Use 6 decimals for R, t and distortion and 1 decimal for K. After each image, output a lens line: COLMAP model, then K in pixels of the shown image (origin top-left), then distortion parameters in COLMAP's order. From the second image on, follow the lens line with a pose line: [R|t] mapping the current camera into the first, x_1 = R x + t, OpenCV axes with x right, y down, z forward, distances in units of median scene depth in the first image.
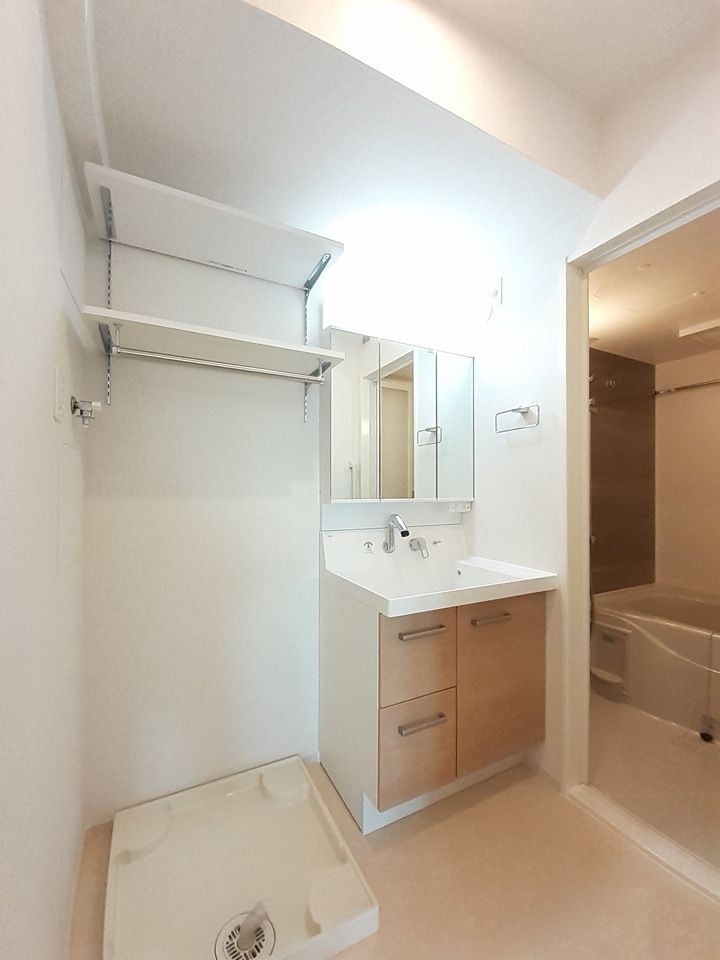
lens RADIAL K [[385.7, 0, 357.5], [0, 385.7, 485.2], [0, 0, 1]] dist [0.000814, -0.000236]
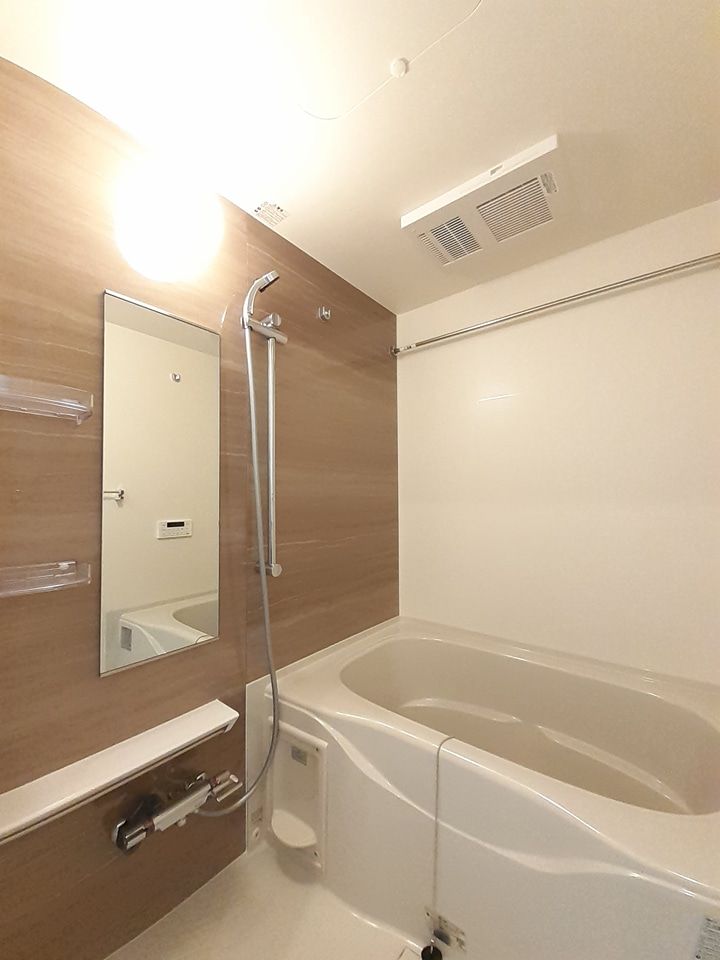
lens RADIAL K [[385.7, 0, 357.5], [0, 385.7, 485.2], [0, 0, 1]] dist [0.000814, -0.000236]
pose [[0.913556, 0.000283, 0.406713, 0.486036], [0.012422, 0.999514, -0.028598, 0.037356], [-0.406523, 0.031178, 0.913108, 0.445444]]
